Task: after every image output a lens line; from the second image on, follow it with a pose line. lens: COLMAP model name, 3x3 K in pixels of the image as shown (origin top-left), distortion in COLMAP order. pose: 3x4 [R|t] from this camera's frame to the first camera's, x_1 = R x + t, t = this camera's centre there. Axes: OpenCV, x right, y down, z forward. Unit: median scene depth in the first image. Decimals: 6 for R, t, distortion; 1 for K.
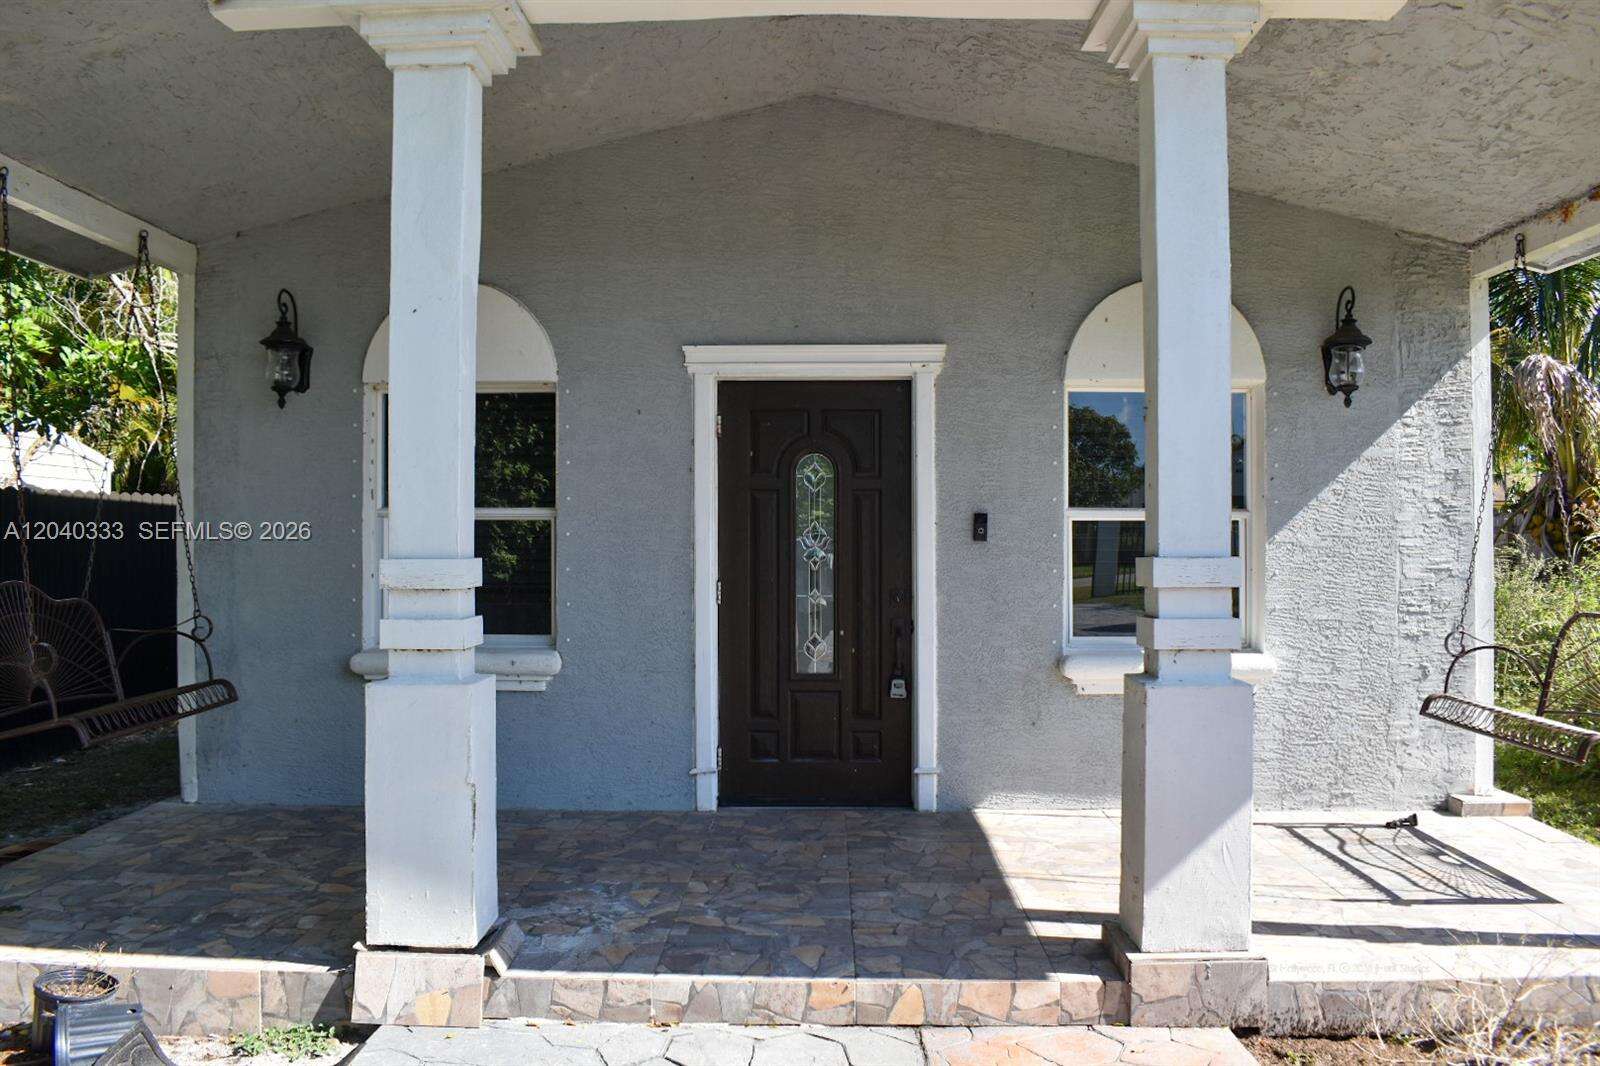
lens RADIAL K [[1247.9, 0, 800.4], [0, 1247.9, 538.8], [0, 0, 1]] dist [-0.091430, 0.007933]
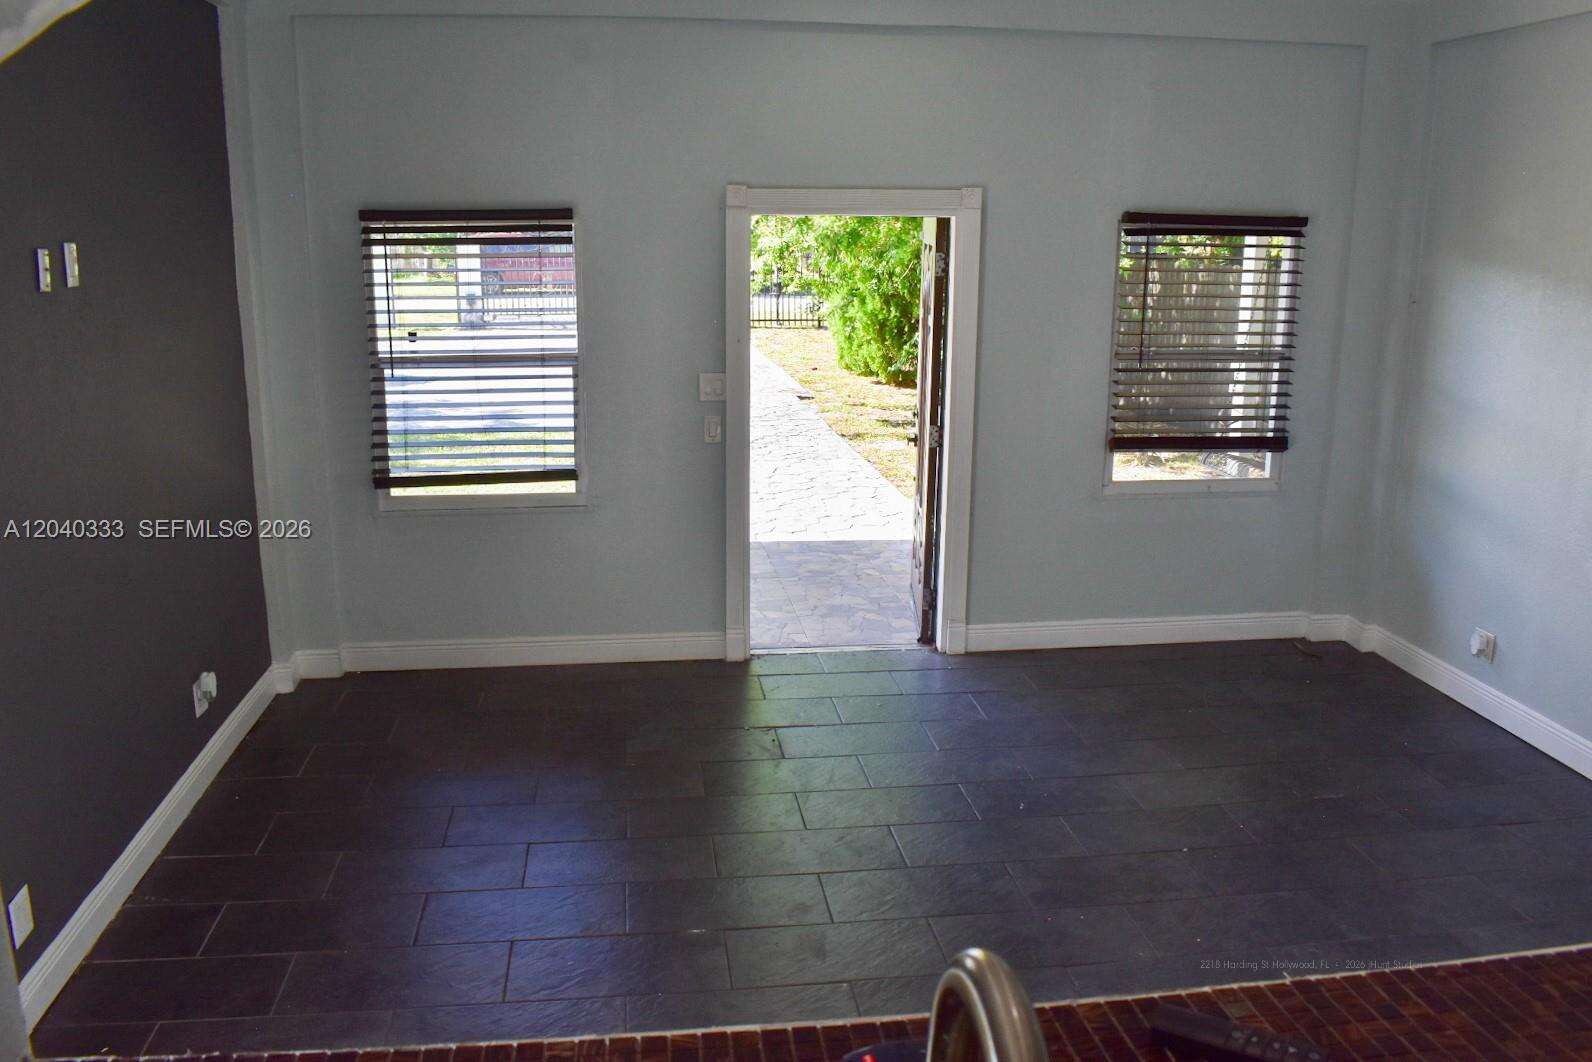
lens RADIAL K [[1277.6, 0, 799.8], [0, 1277.6, 537.8], [0, 0, 1]] dist [-0.092256, 0.009960]
pose [[-0.987388, 0.031850, -0.155083, 0.211214], [-0.006787, 0.970138, 0.242458, -0.130996], [0.158174, 0.240453, -0.957686, 2.035738]]
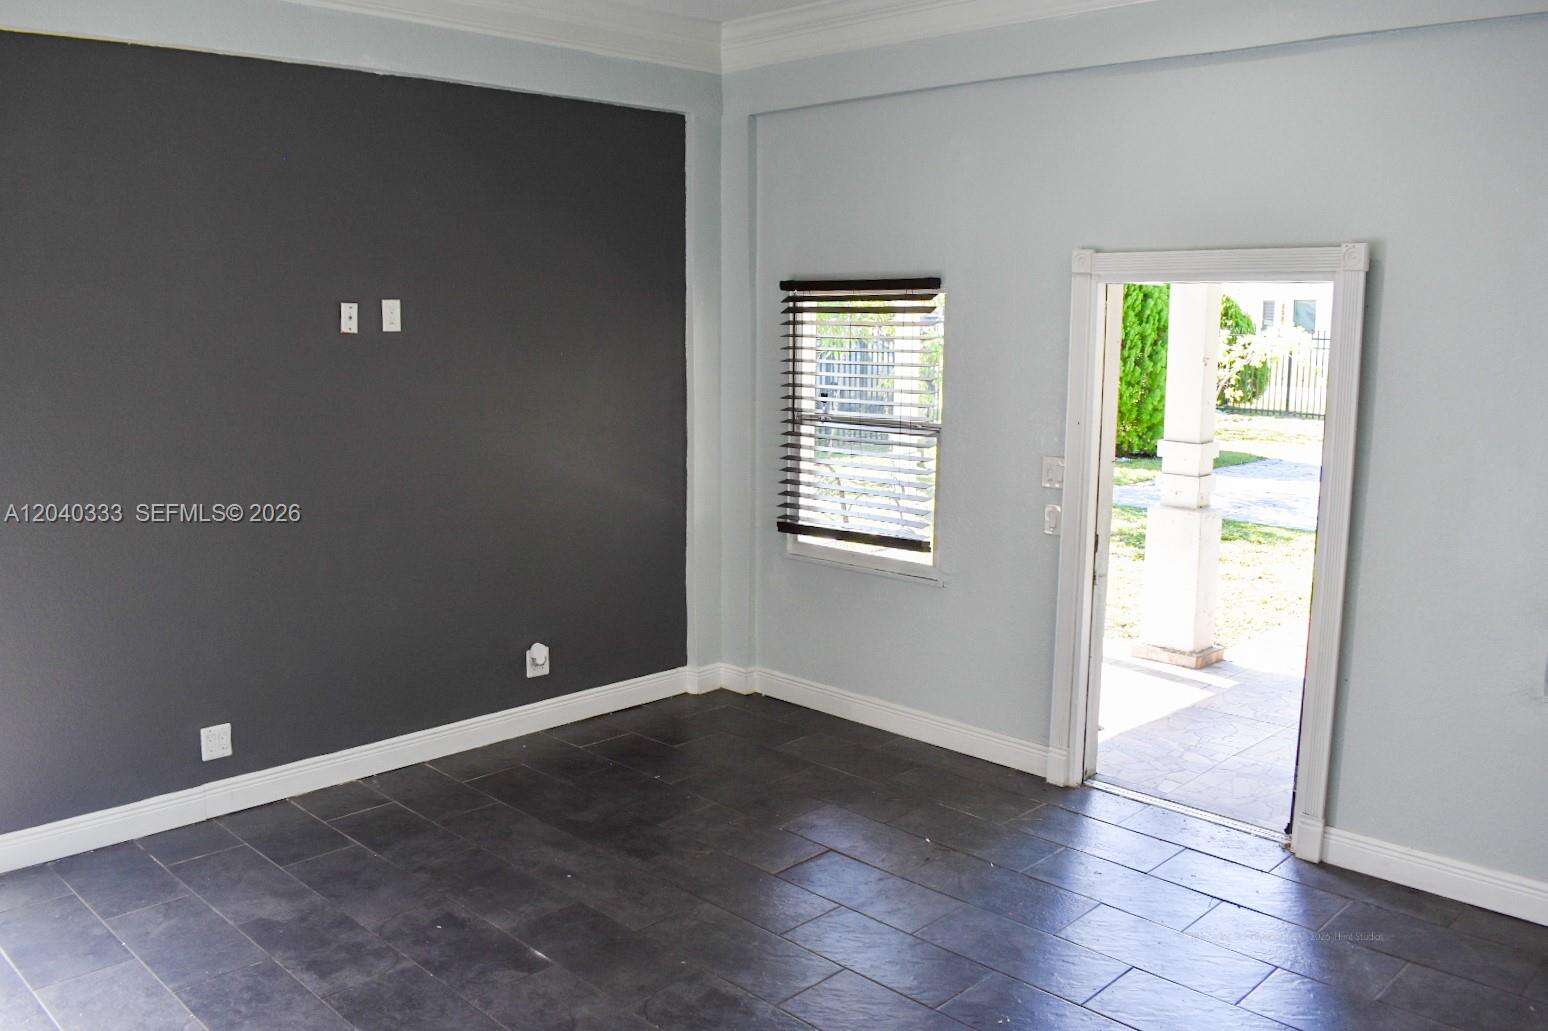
lens RADIAL K [[1290.2, 0, 762.1], [0, 1290.2, 524.4], [0, 0, 1]] dist [-0.085402, 0.003264]
pose [[-0.725189, -0.116199, 0.678674, -0.347817], [-0.003147, 0.986206, 0.165490, -0.116405], [-0.688543, 0.117876, -0.715552, 1.834568]]
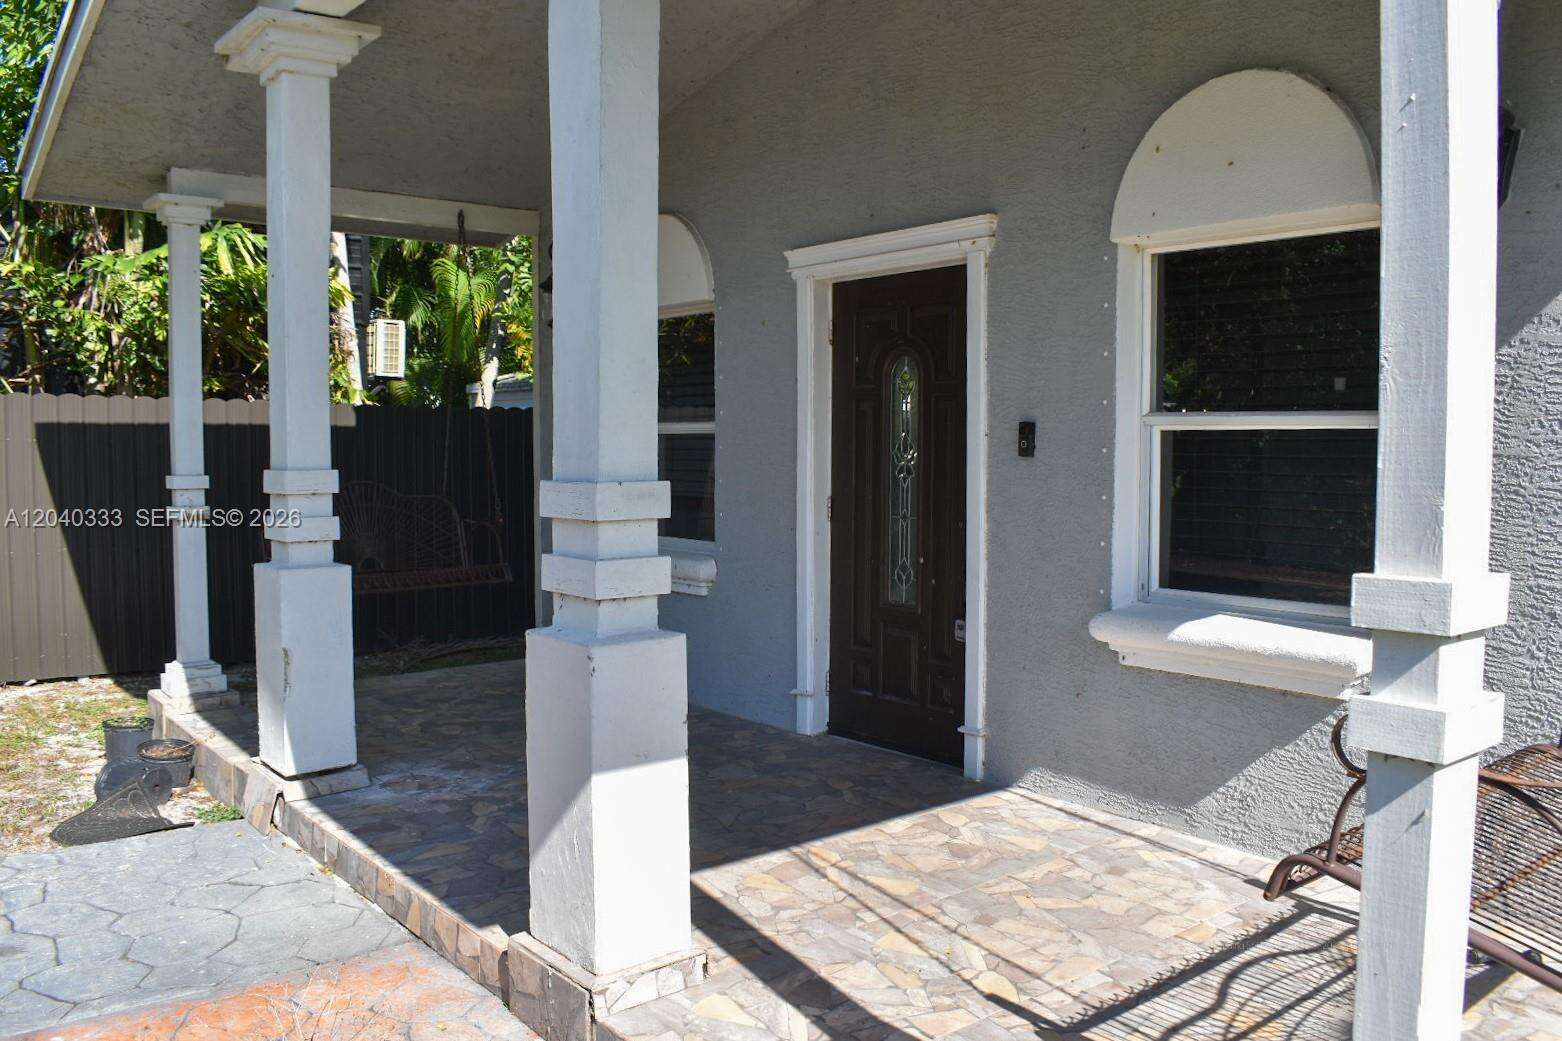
lens RADIAL K [[1280.0, 0, 788.2], [0, 1280.0, 518.7], [0, 0, 1]] dist [-0.082938, 0.001832]
pose [[0.650796, 0.044495, -0.757948, 0.670109], [-0.000294, 0.998296, 0.058352, -0.006374], [0.759252, -0.037753, 0.649700, 0.356387]]
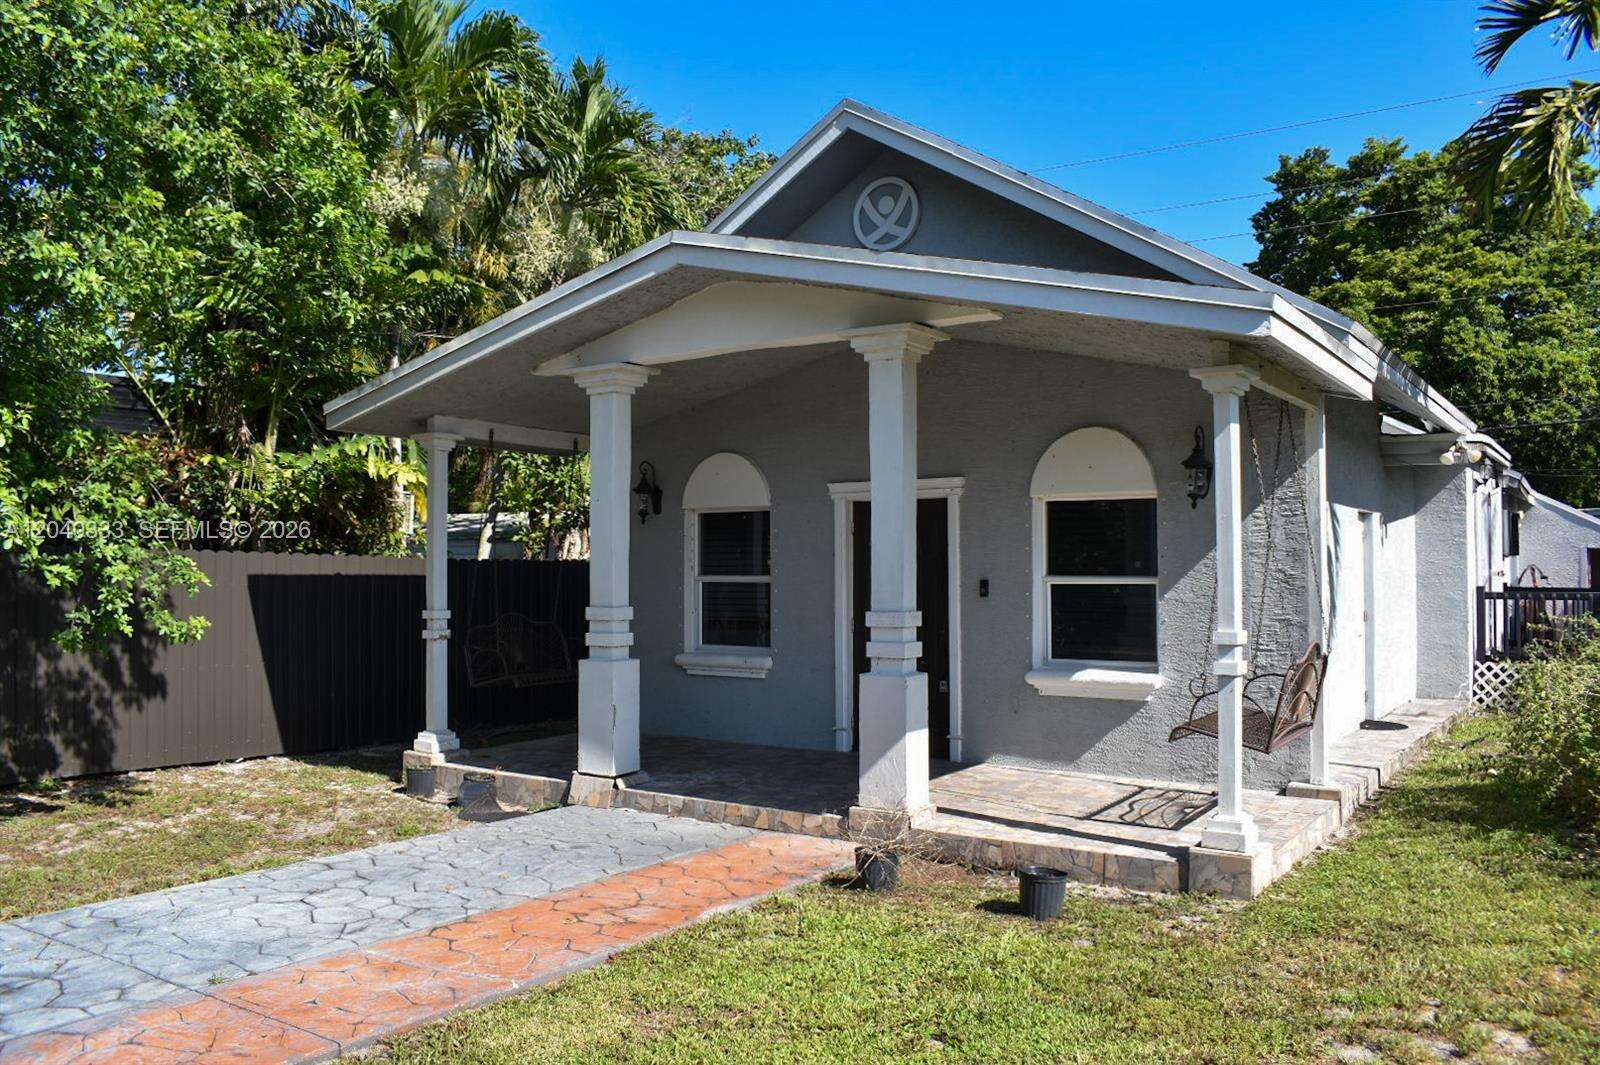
lens RADIAL K [[1247.9, 0, 800.4], [0, 1247.9, 538.3], [0, 0, 1]] dist [-0.091430, 0.007933]
pose [[0.839010, -0.016607, -0.543862, 0.831947], [0.002205, 0.999630, -0.027123, -0.031407], [0.544112, 0.021558, 0.838736, -0.492233]]
